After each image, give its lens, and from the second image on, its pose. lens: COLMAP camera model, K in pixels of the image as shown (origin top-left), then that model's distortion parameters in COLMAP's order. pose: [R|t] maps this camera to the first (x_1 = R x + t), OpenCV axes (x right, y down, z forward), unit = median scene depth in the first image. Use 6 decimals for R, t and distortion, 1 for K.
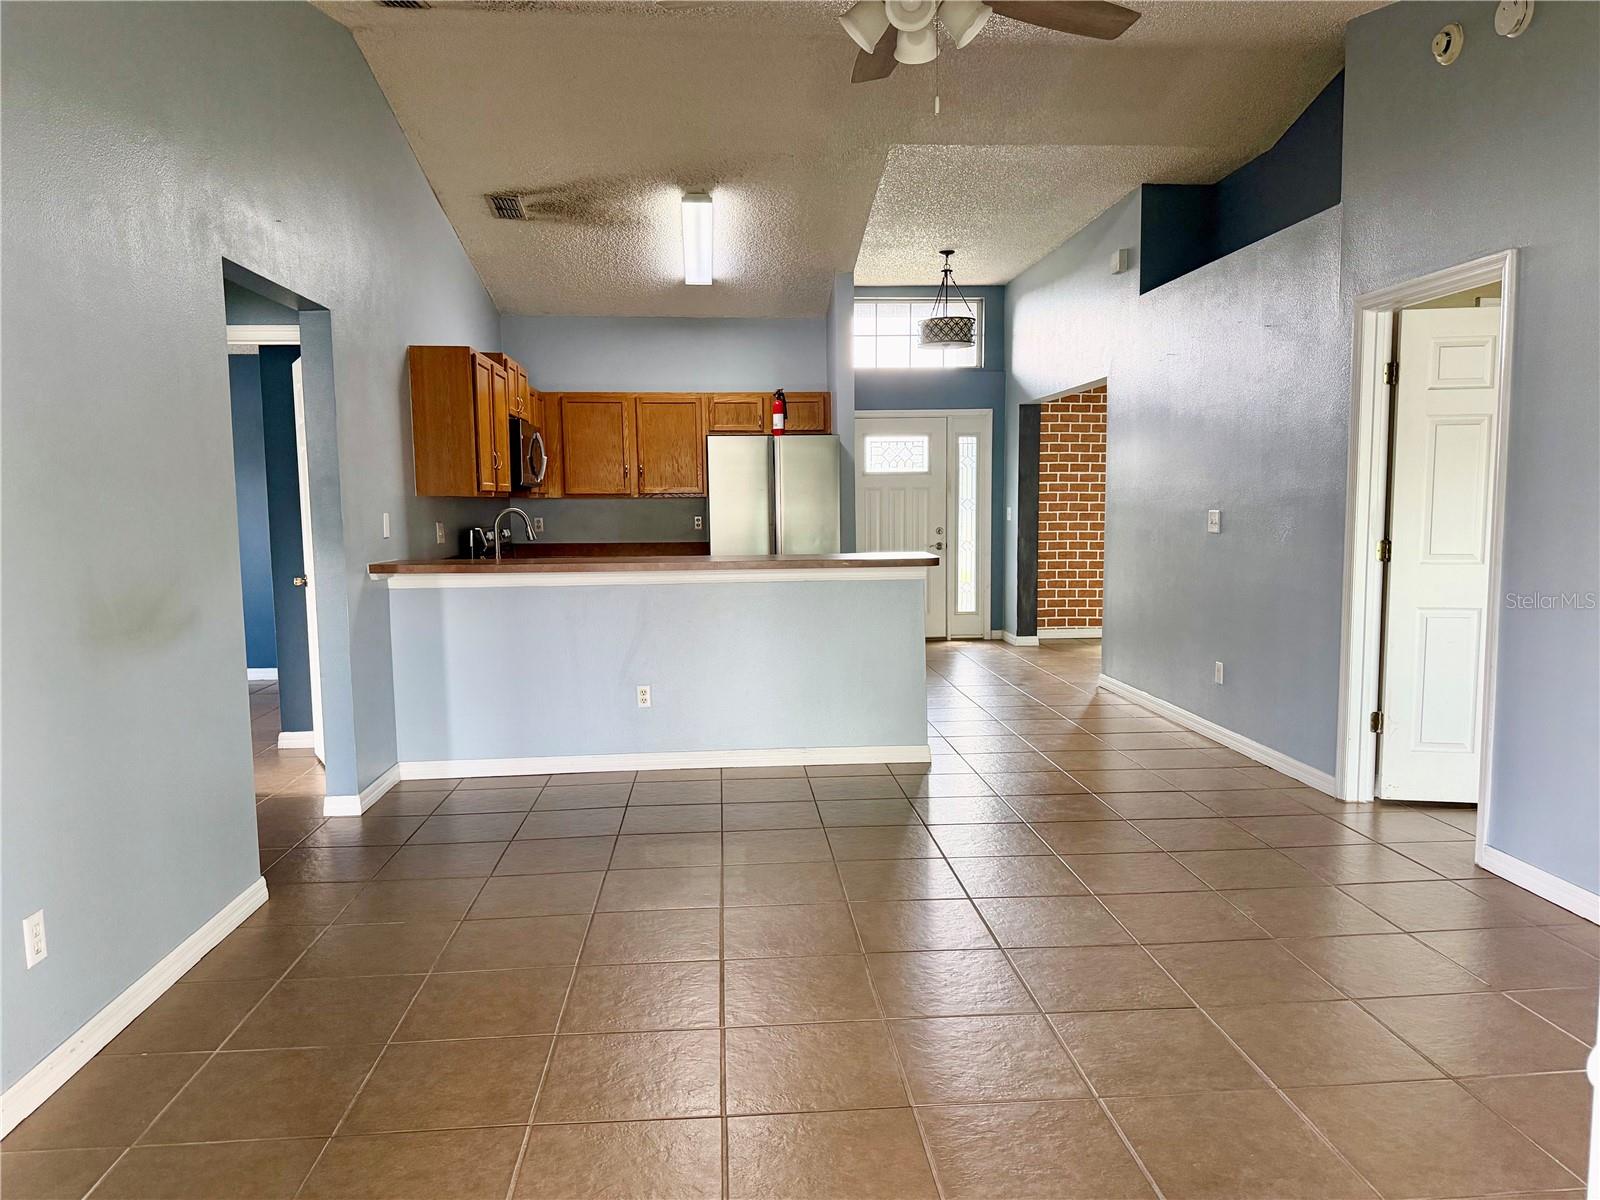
lens RADIAL K [[1114.2, 0, 803.5], [0, 1114.2, 607.9], [0, 0, 1]] dist [0.154707, -0.243755]
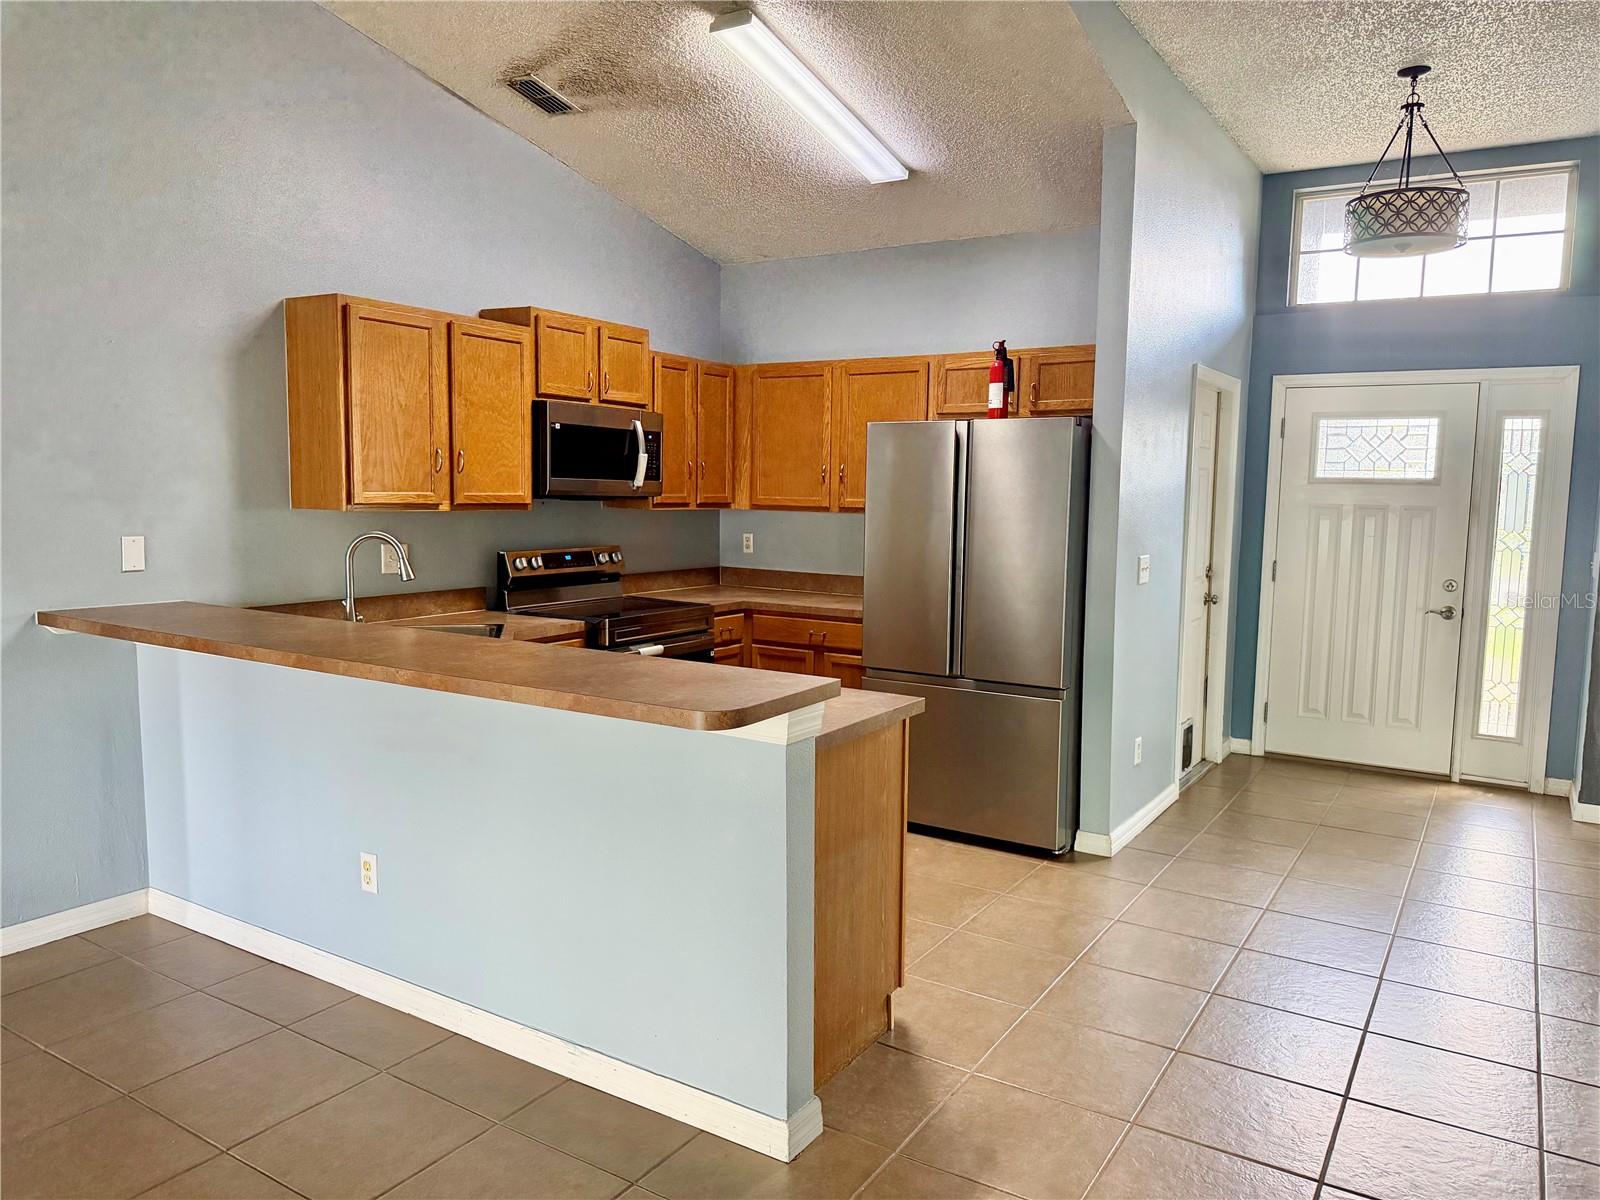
lens RADIAL K [[1114.2, 0, 803.5], [0, 1114.2, 607.9], [0, 0, 1]] dist [0.154707, -0.243755]
pose [[0.802239, 0.090279, -0.590137, 0.260820], [-0.083583, 0.995749, 0.038705, -0.069040], [0.591123, 0.018274, 0.806375, 0.460836]]
